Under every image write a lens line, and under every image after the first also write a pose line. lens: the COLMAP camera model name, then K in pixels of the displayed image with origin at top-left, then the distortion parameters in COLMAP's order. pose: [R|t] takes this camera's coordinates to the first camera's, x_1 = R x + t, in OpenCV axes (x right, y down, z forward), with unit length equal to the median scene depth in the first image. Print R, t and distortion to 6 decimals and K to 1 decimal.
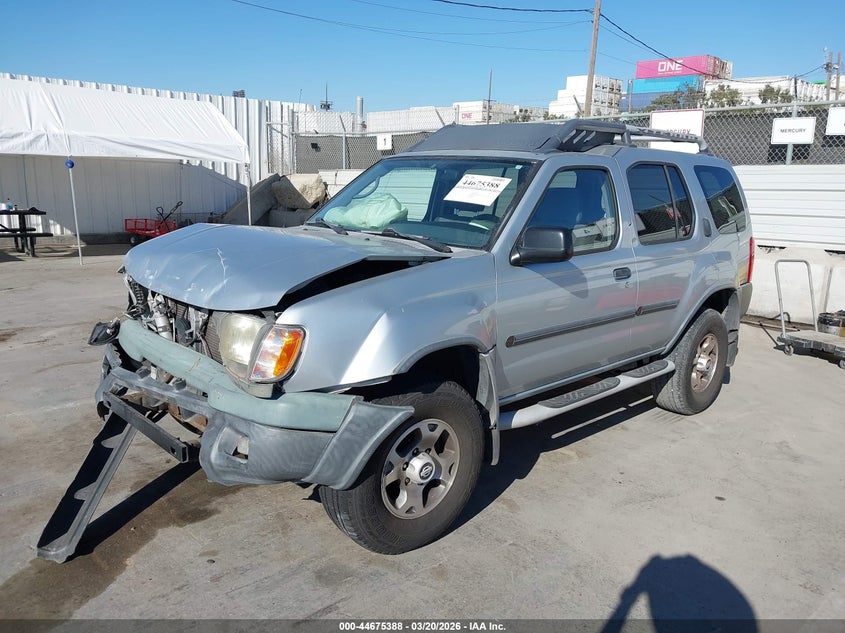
lens RADIAL K [[680.1, 0, 422.5], [0, 680.1, 316.5], [0, 0, 1]] dist [0.005421, 0.003893]
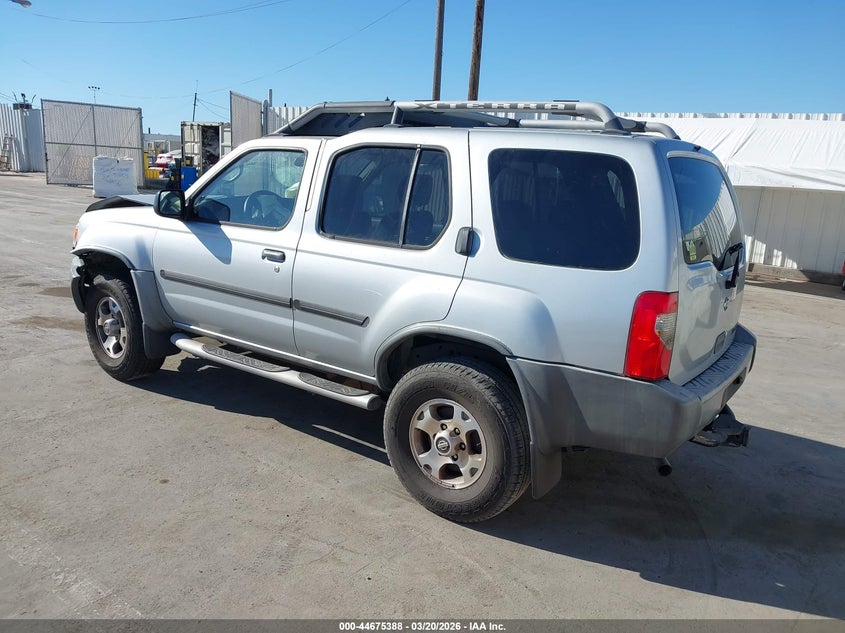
lens RADIAL K [[680.1, 0, 422.5], [0, 680.1, 316.5], [0, 0, 1]] dist [0.005421, 0.003893]
pose [[0.170305, 0.185488, -0.967776, 1.100544], [-0.259241, 0.955960, 0.137604, -0.144930], [0.950679, 0.227453, 0.210890, 0.867032]]
